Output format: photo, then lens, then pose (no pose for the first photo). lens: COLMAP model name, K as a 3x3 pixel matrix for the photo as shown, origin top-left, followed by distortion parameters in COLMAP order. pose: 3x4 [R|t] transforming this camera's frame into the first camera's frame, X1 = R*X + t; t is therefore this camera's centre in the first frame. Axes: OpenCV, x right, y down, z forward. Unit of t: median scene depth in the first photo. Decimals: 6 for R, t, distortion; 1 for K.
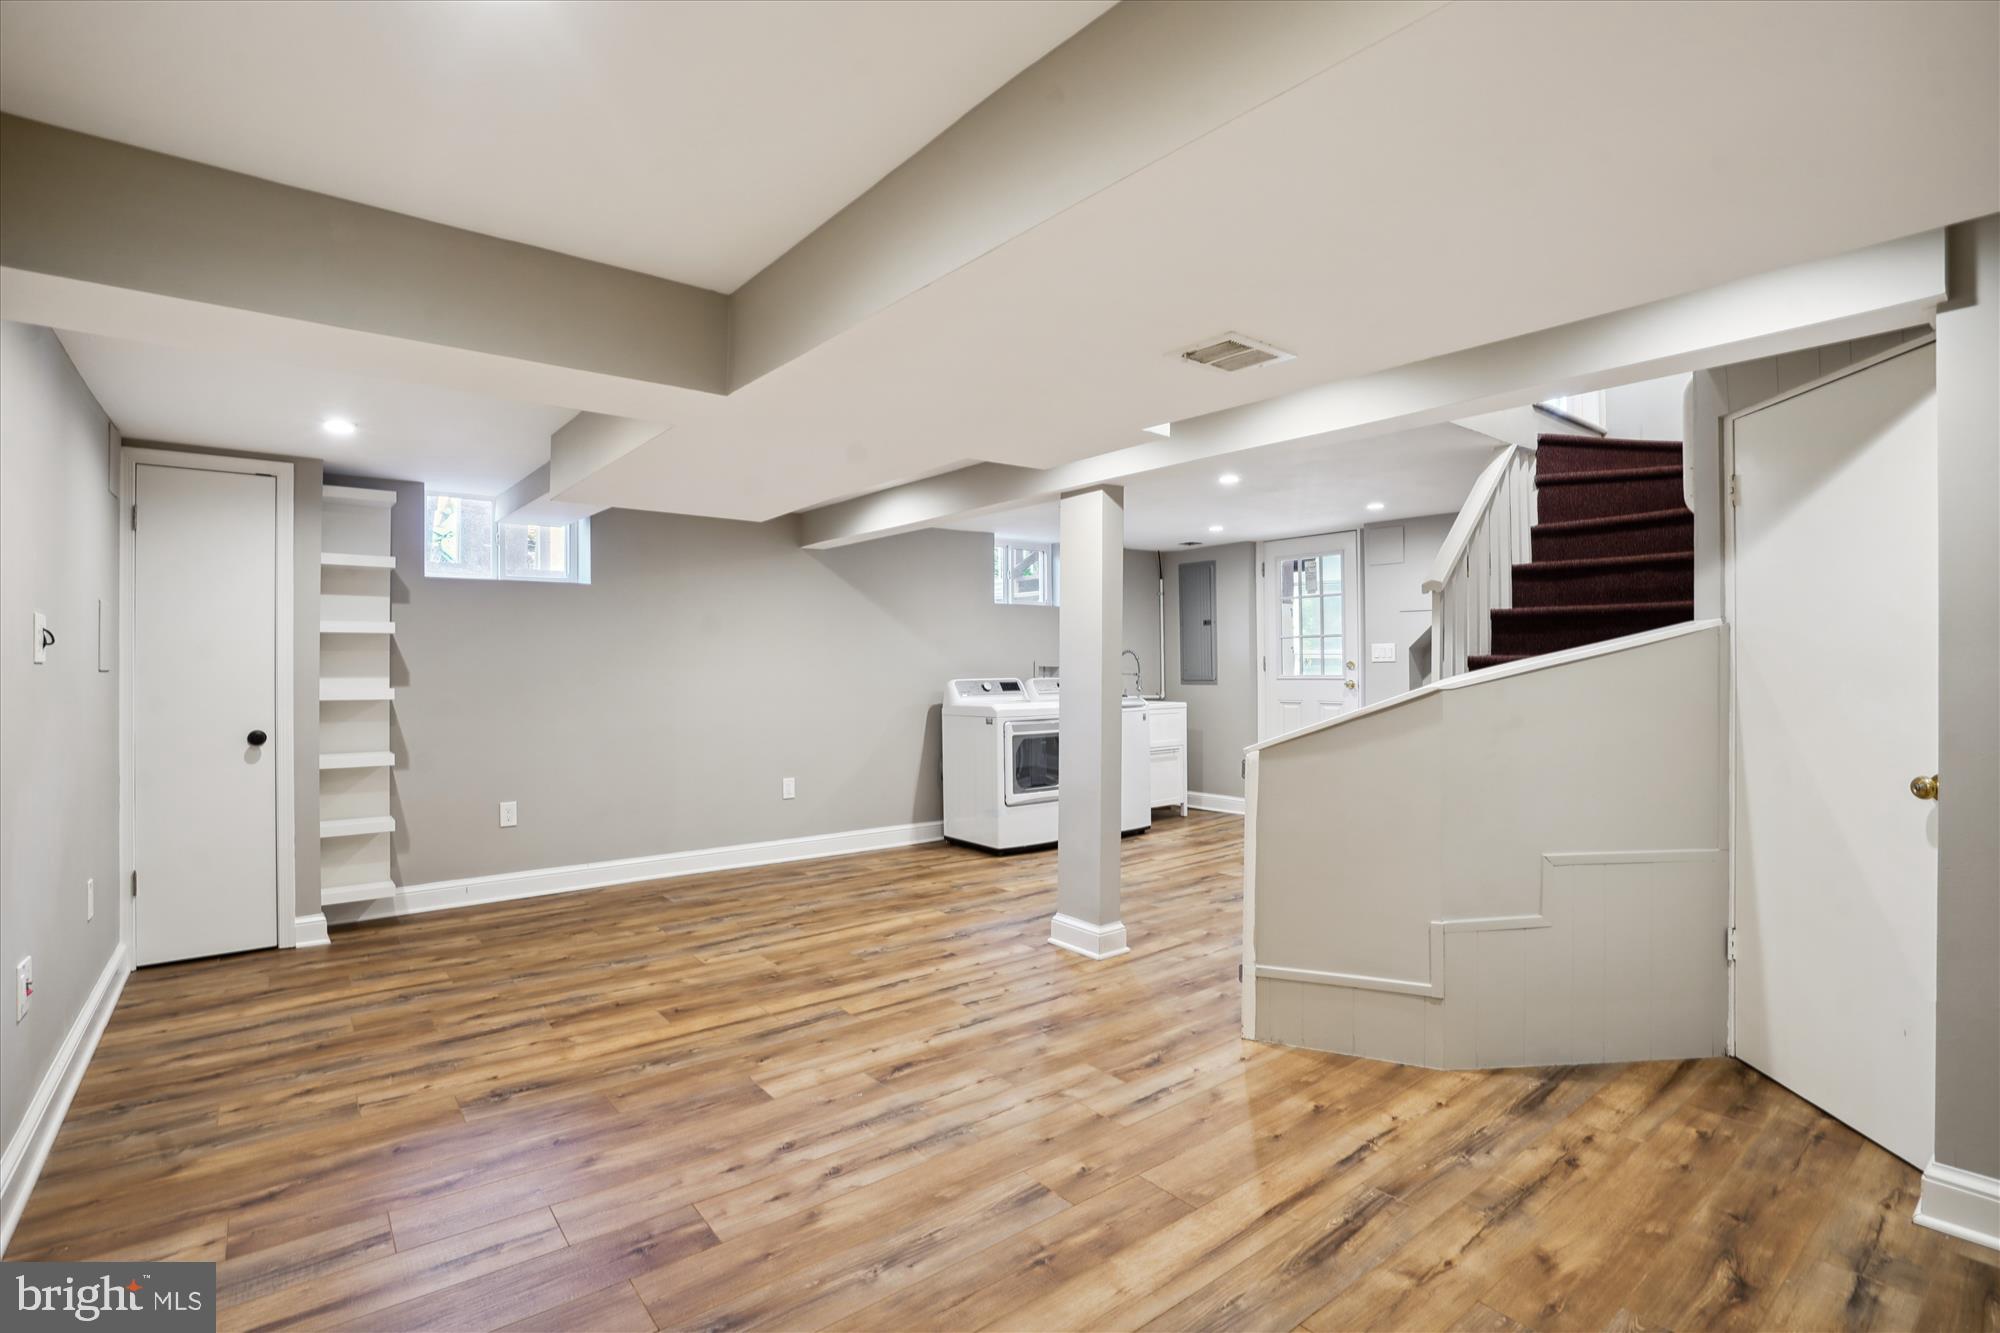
lens RADIAL K [[938.5, 0, 999.6], [0, 938.5, 663.5], [0, 0, 1]] dist [-0.003084, 0.002037]
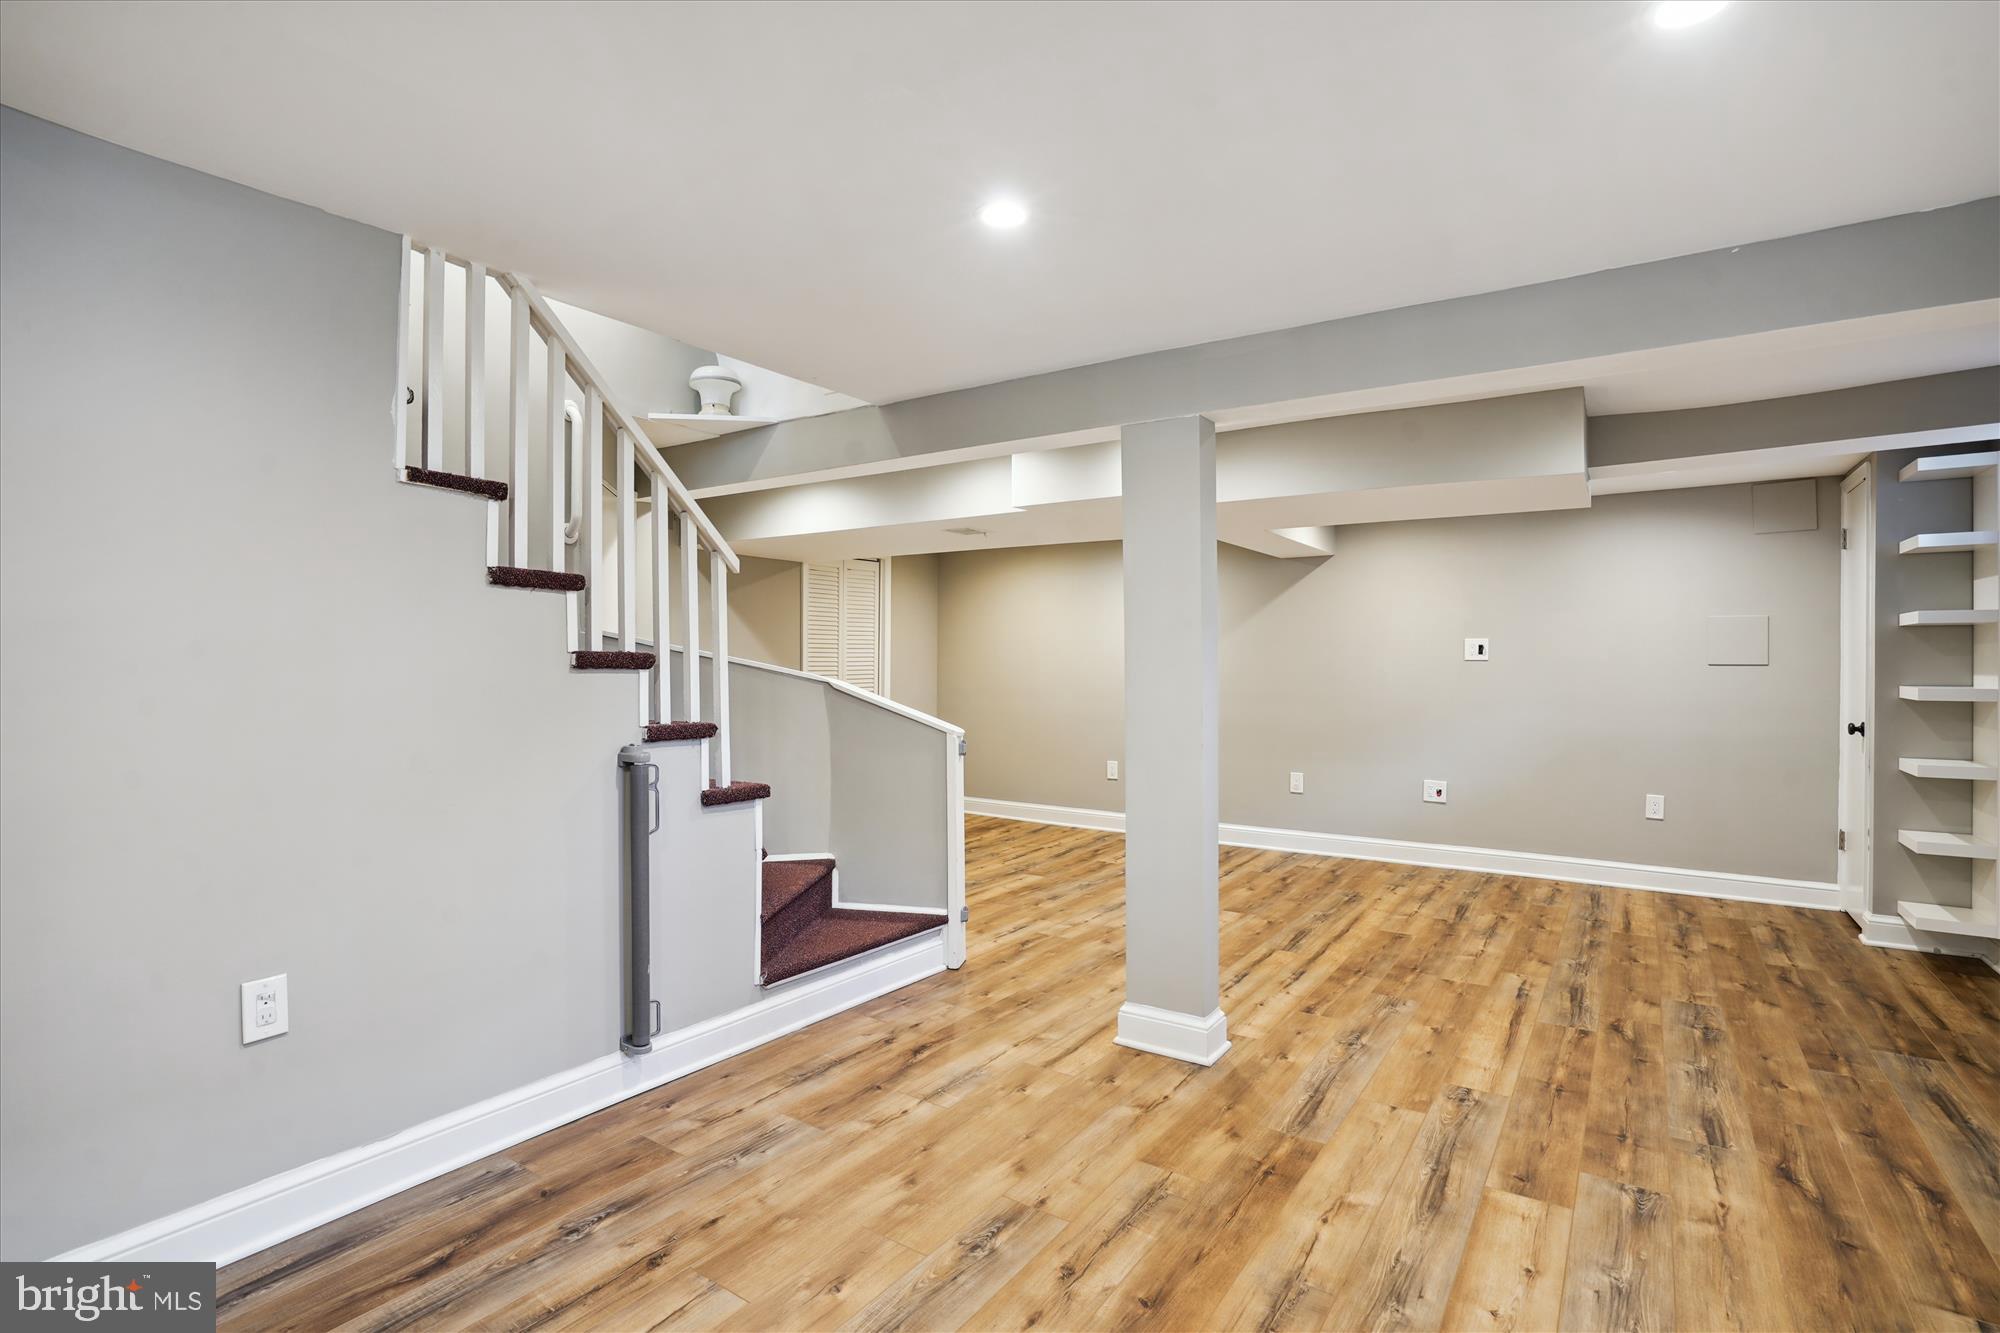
lens RADIAL K [[938.5, 0, 1000.3], [0, 938.5, 666.6], [0, 0, 1]] dist [-0.003084, 0.002037]
pose [[-0.954284, 0.000156, -0.298903, 0.471617], [-0.000448, 0.999998, 0.001954, 0.005031], [0.298902, 0.001999, -0.954282, 1.770712]]
